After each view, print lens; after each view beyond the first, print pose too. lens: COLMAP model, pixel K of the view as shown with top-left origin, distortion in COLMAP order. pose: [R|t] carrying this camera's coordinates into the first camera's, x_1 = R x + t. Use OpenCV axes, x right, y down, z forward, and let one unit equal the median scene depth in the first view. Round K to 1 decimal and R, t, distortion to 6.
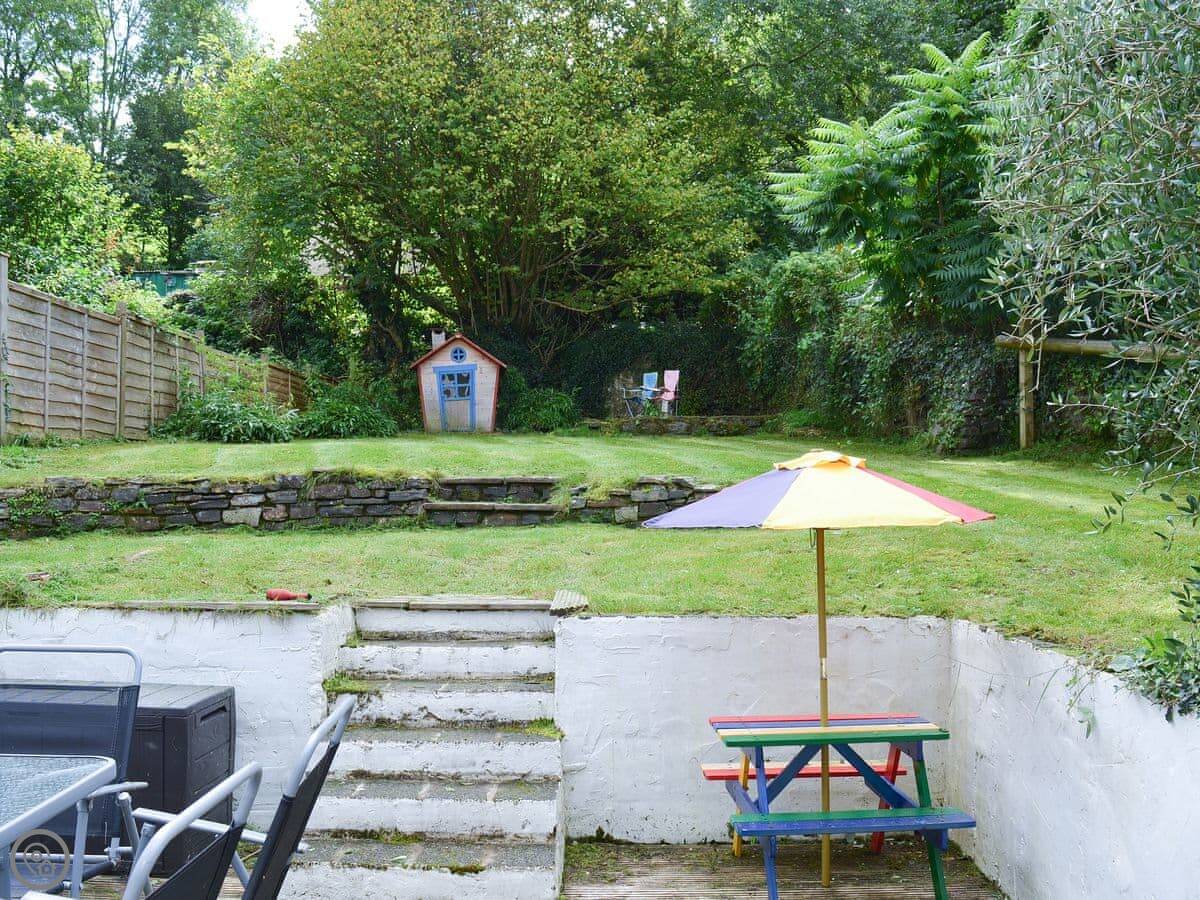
lens RADIAL K [[1093.4, 0, 600.0], [0, 1093.4, 450.0], [0, 0, 1]] dist [-0.082582, -0.001403]
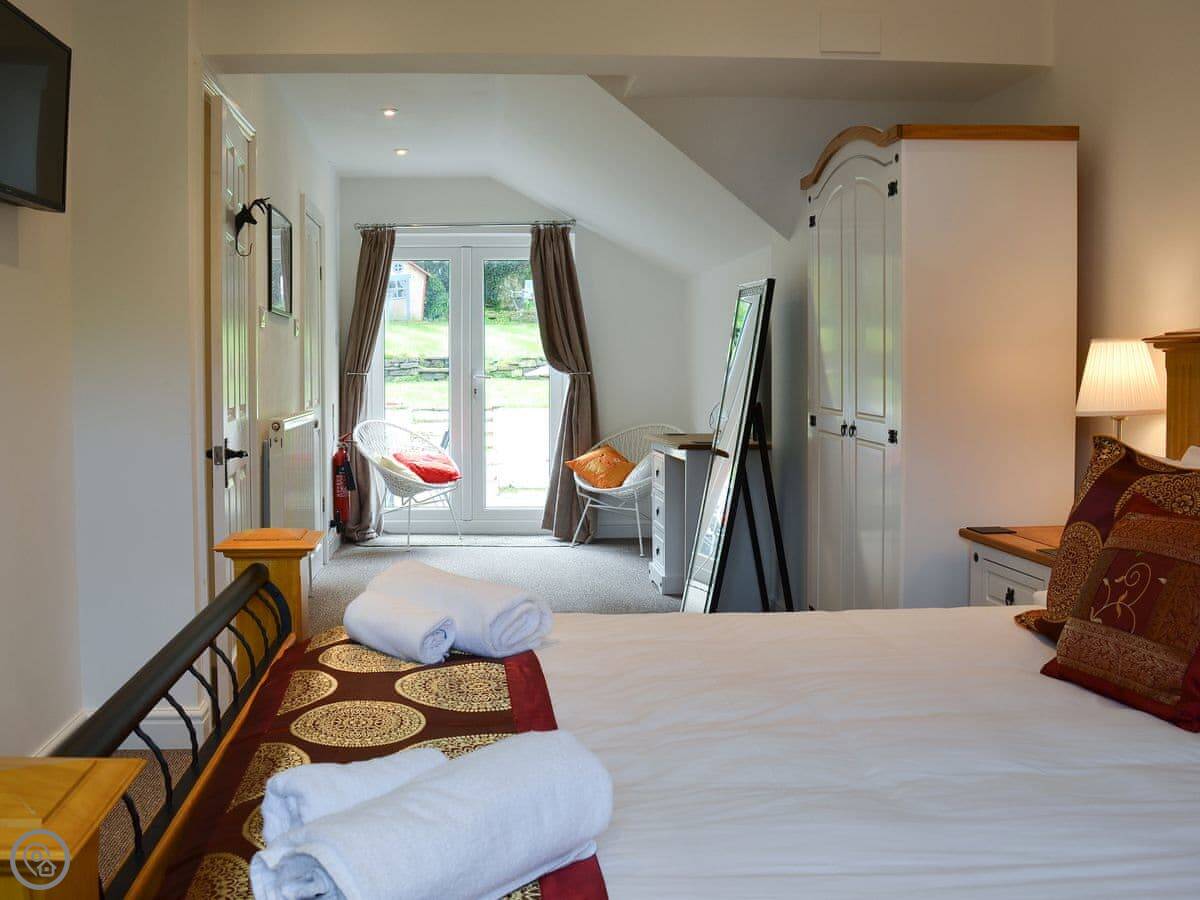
lens RADIAL K [[1454.6, 0, 591.0], [0, 1454.6, 409.3], [0, 0, 1]] dist [-0.185639, -0.030982]
pose [[0.996402, -0.011375, 0.083990, -0.067377], [0.004985, 0.997103, 0.075902, -0.080439], [-0.084610, -0.075210, 0.993572, -1.724599]]
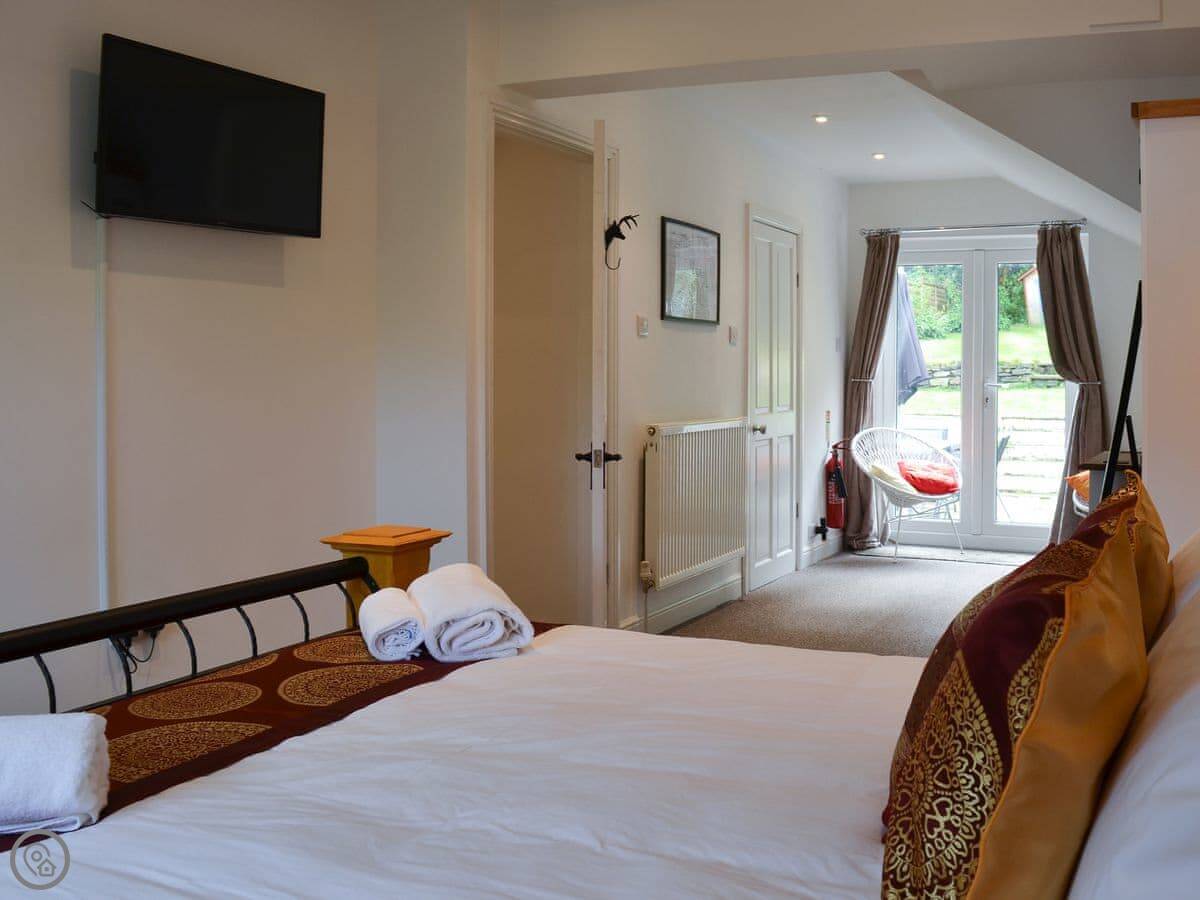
lens RADIAL K [[1454.6, 0, 591.0], [0, 1454.6, 409.3], [0, 0, 1]] dist [-0.185639, -0.030982]
pose [[0.899721, 0.008960, -0.436374, 0.250956], [0.022563, 0.997498, 0.067002, -0.081012], [0.435882, -0.070129, 0.897267, -1.660518]]
